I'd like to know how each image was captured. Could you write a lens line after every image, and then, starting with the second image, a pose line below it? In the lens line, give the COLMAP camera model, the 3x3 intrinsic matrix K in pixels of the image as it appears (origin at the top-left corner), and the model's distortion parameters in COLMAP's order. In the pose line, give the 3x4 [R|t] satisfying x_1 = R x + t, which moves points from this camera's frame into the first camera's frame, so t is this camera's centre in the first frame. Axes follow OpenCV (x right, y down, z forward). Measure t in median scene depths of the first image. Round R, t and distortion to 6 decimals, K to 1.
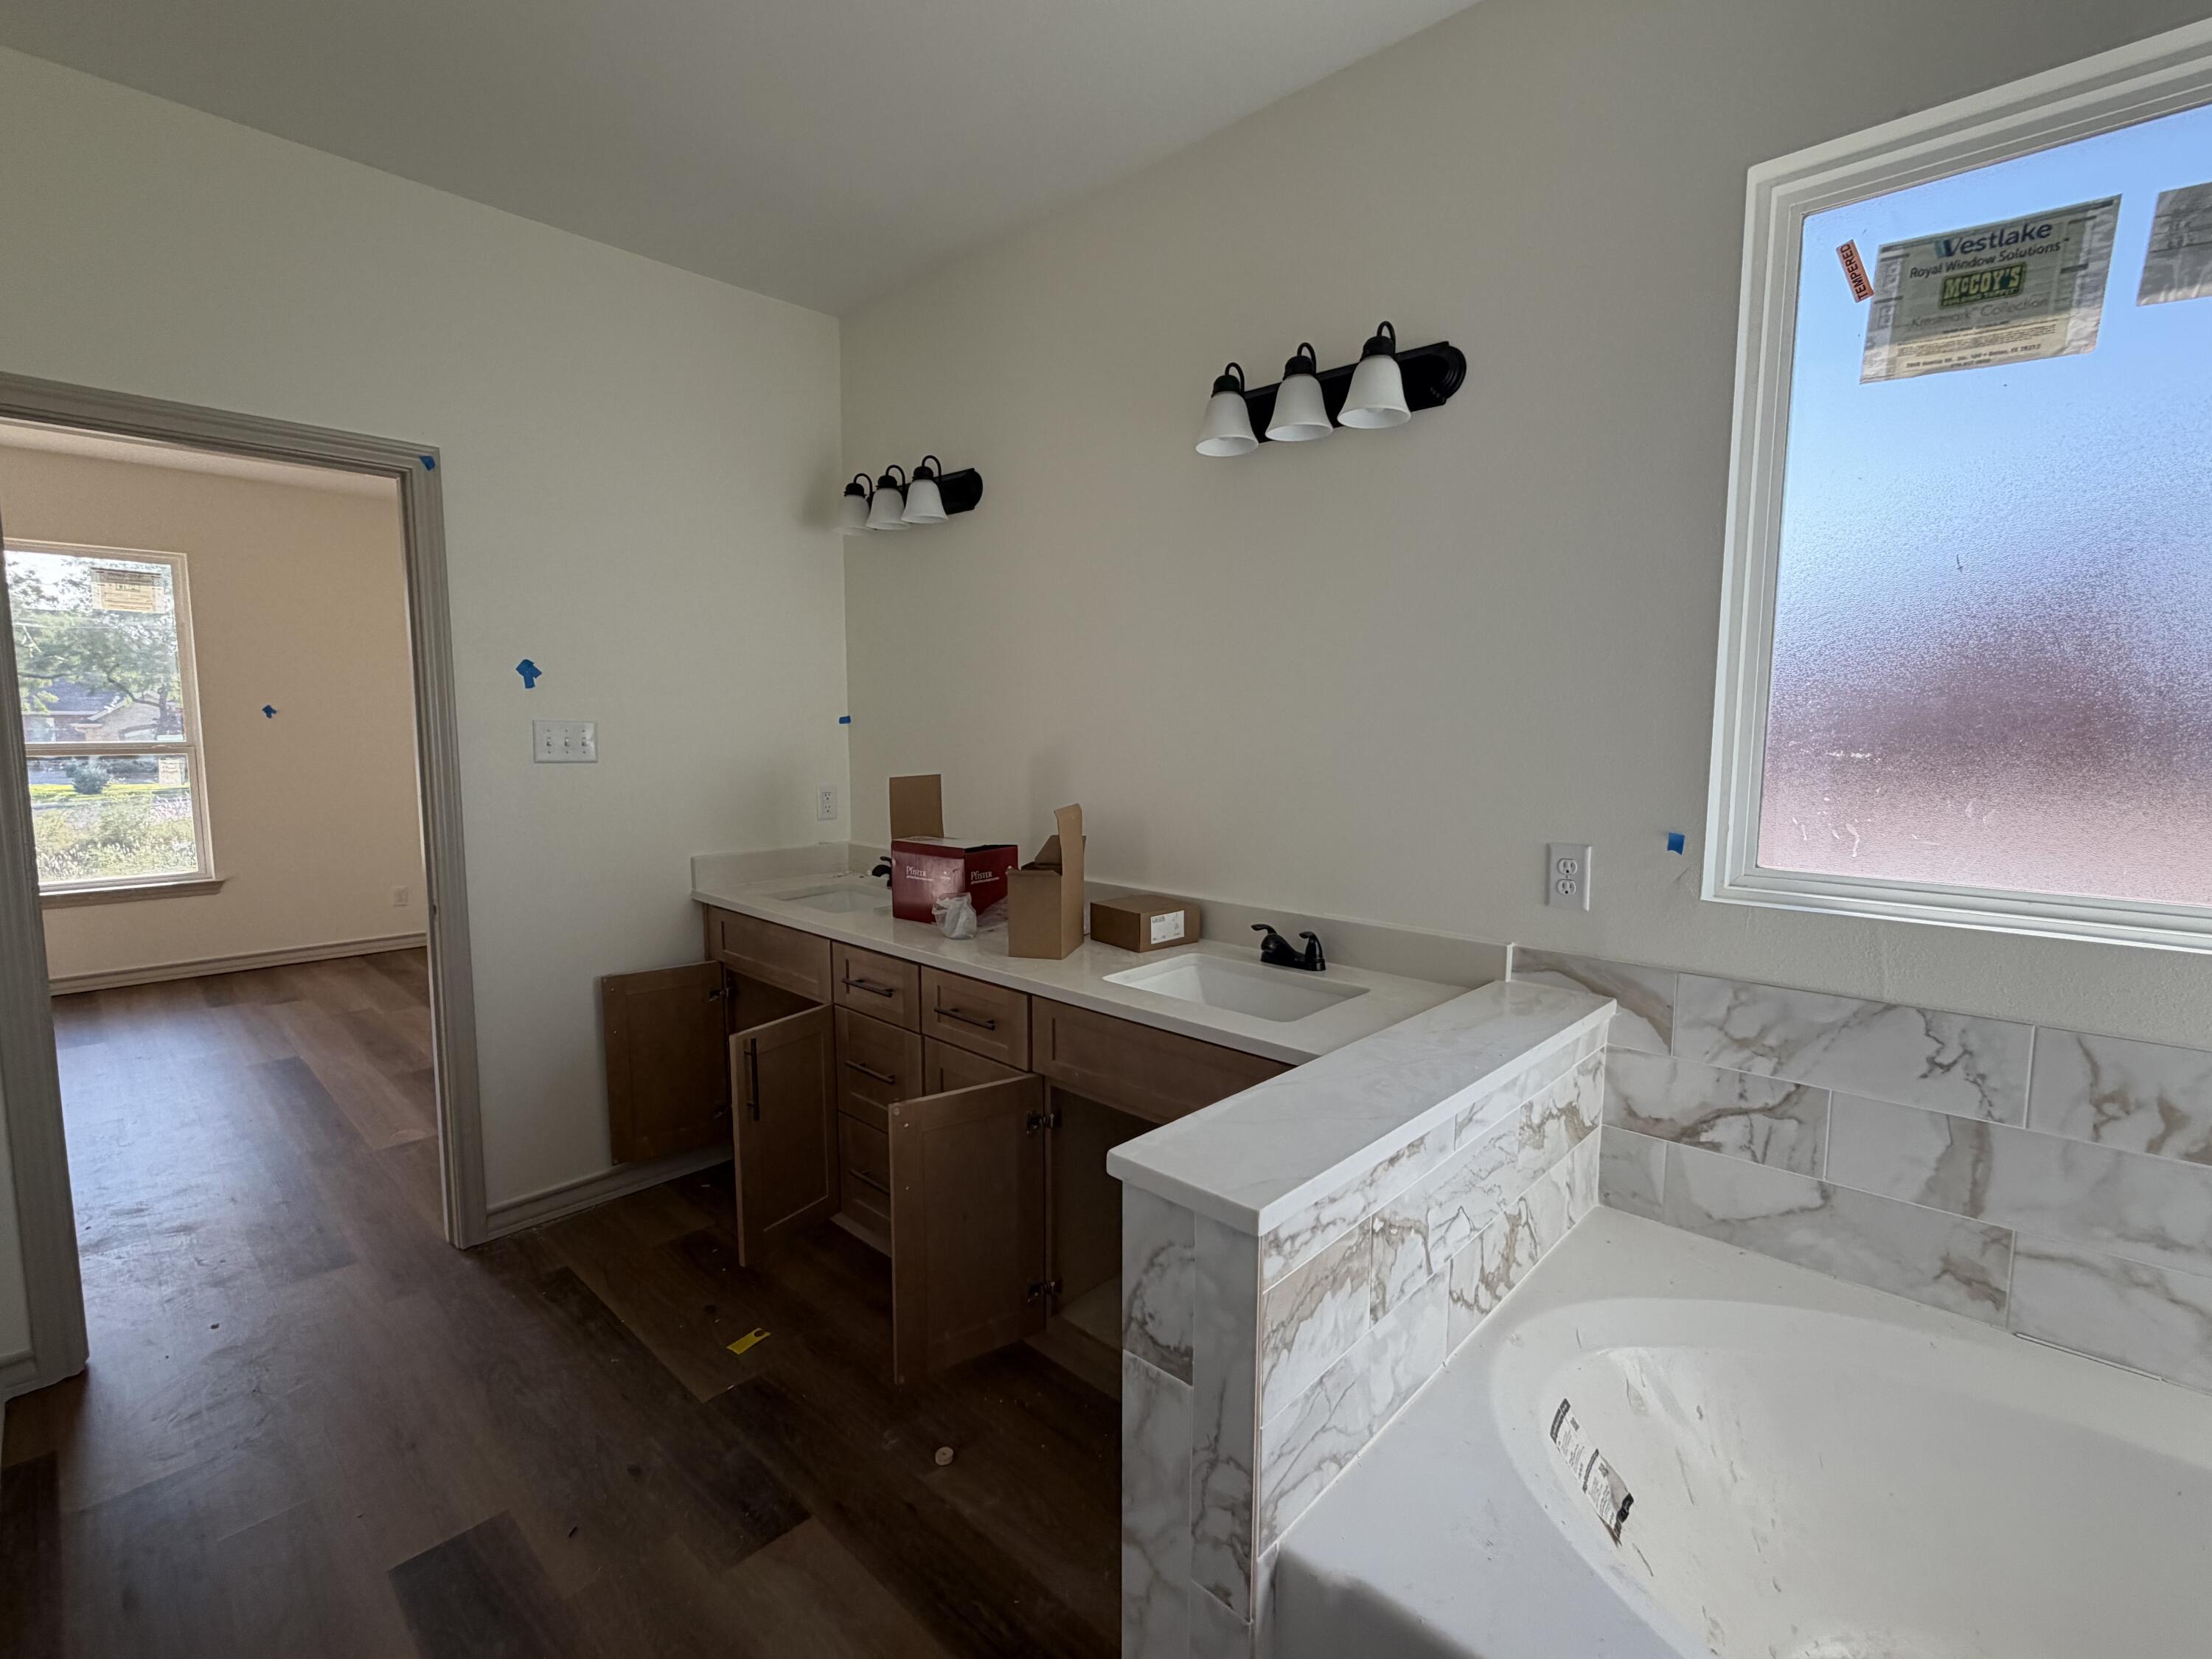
lens RADIAL K [[1000.7, 0, 1099.9], [0, 1000.7, 831.2], [0, 0, 1]] dist [-0.002586, 0.000739]
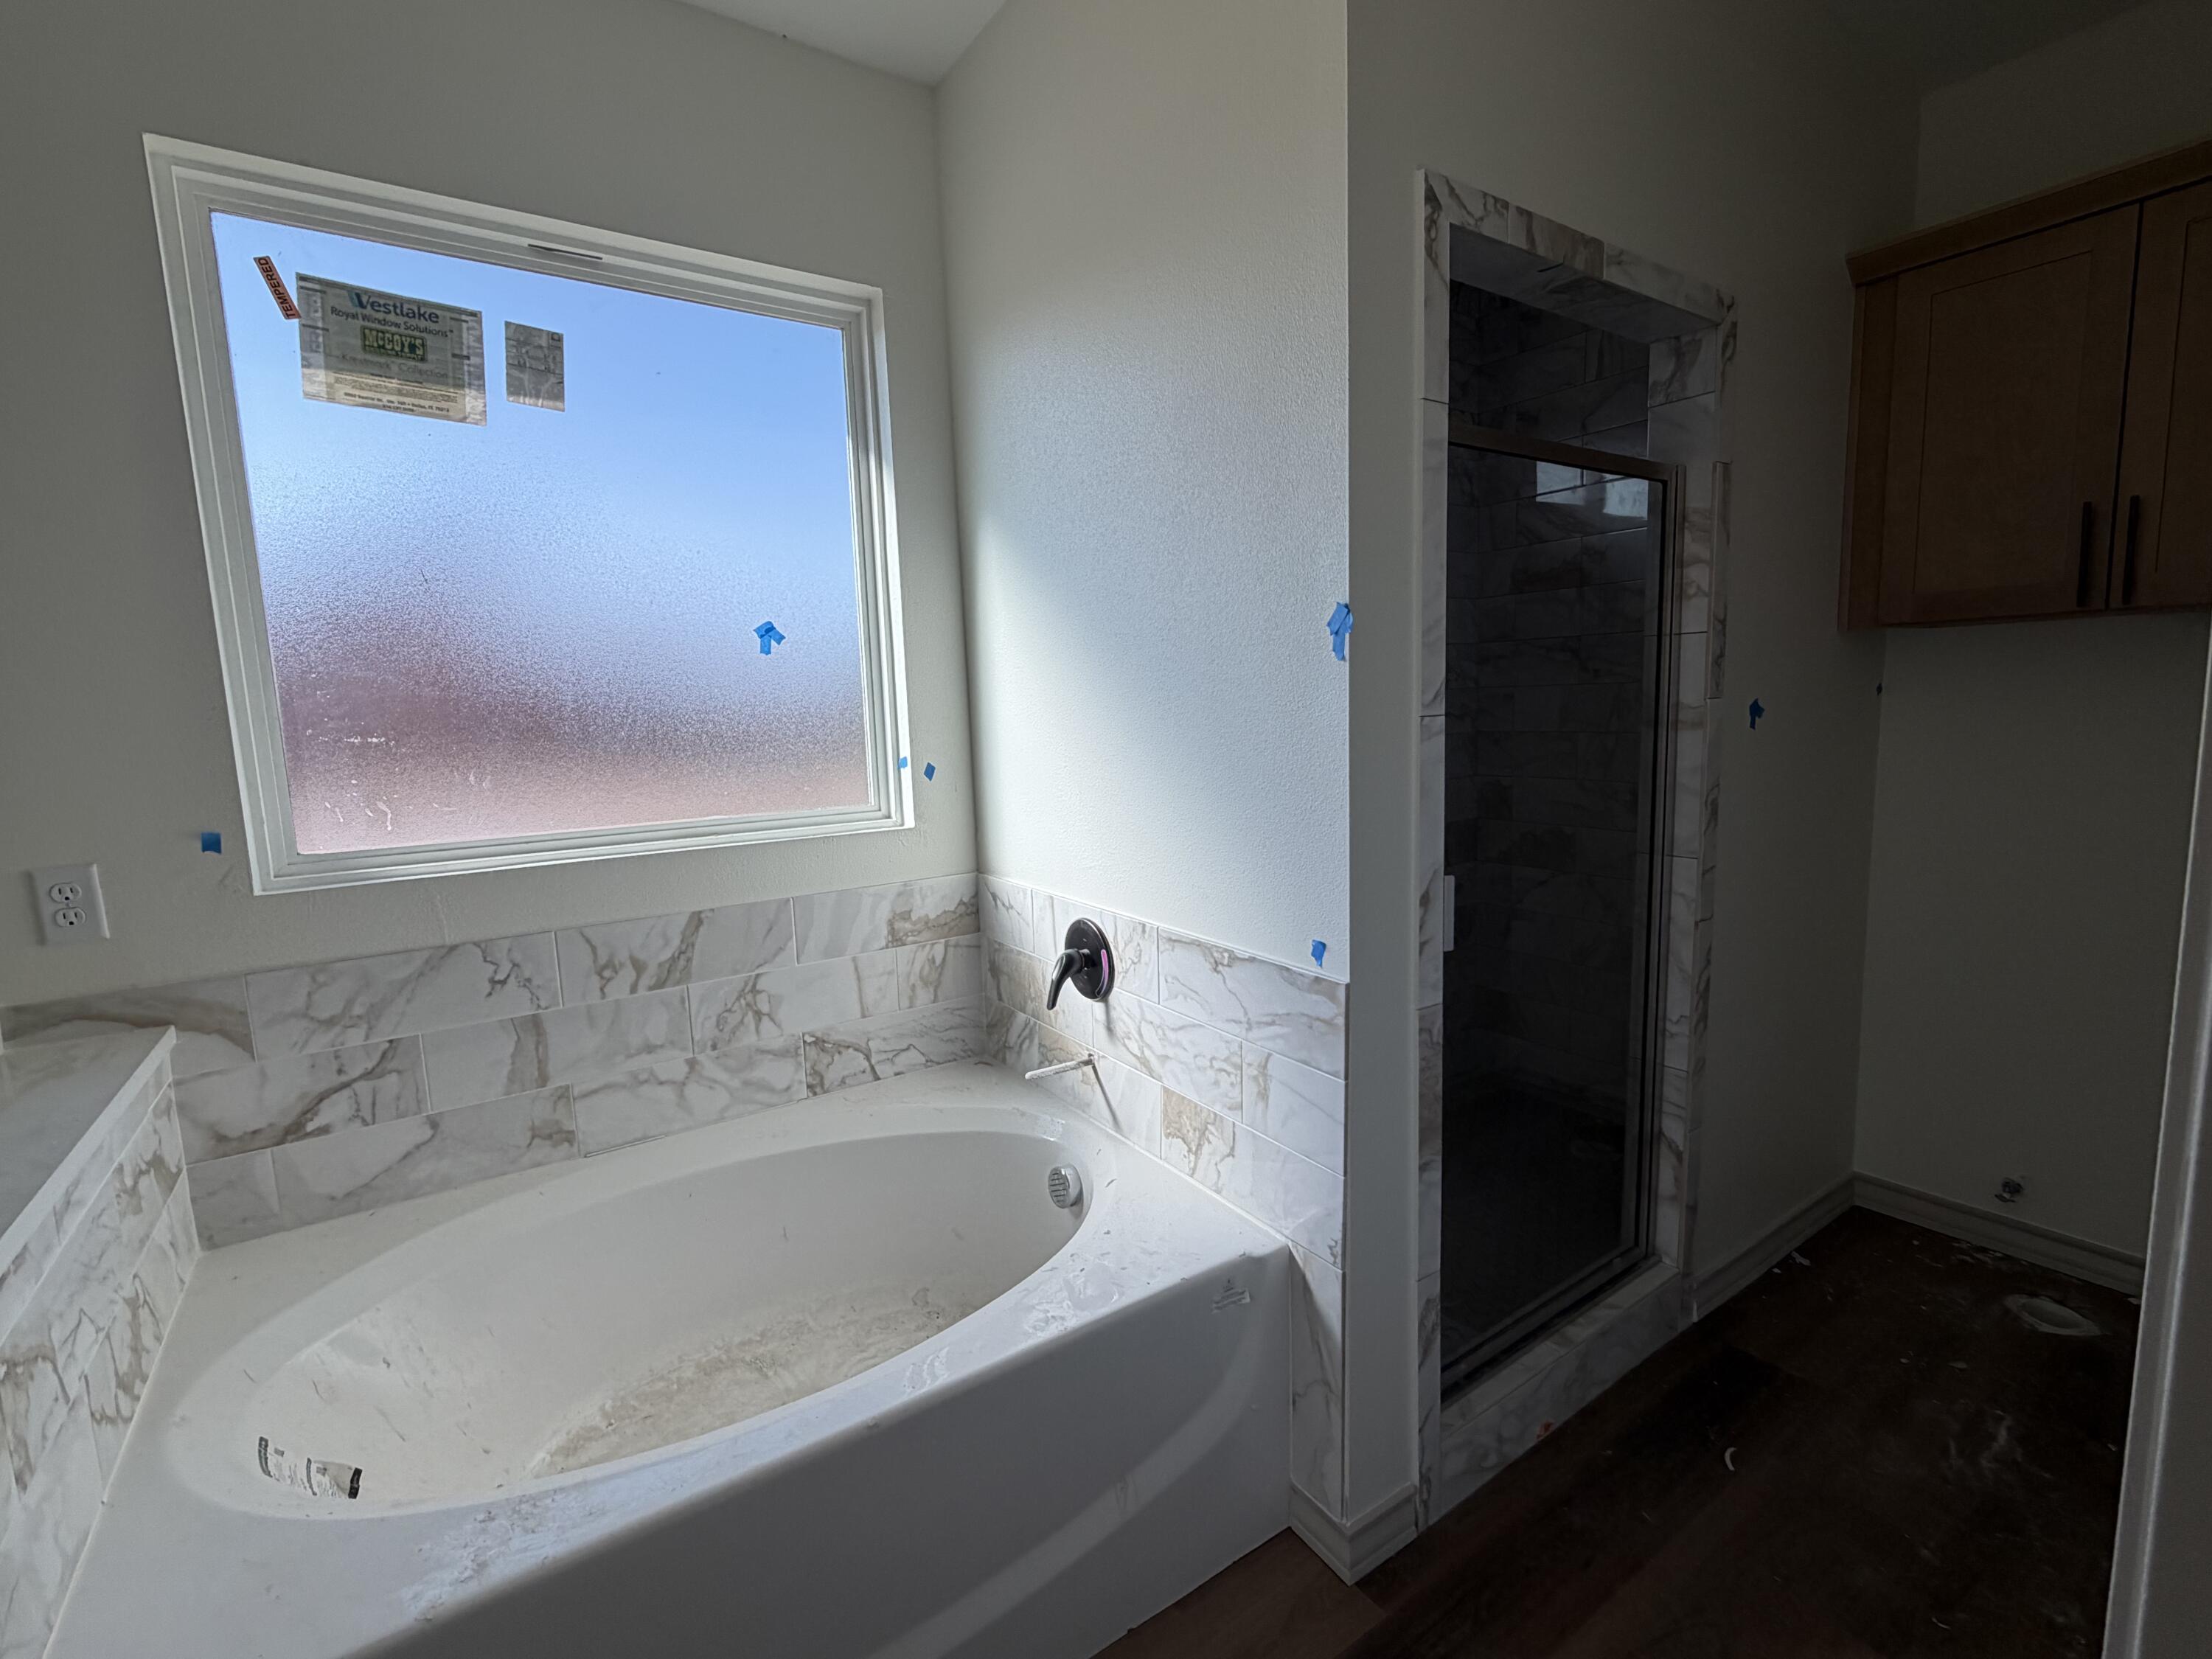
lens RADIAL K [[1000.7, 0, 1104.3], [0, 1000.7, 827.9], [0, 0, 1]] dist [-0.002586, 0.000739]
pose [[0.209813, -0.137321, 0.968050, -0.181877], [0.133780, 0.984809, 0.110703, 0.007209], [-0.968546, 0.106279, 0.224996, -0.034804]]
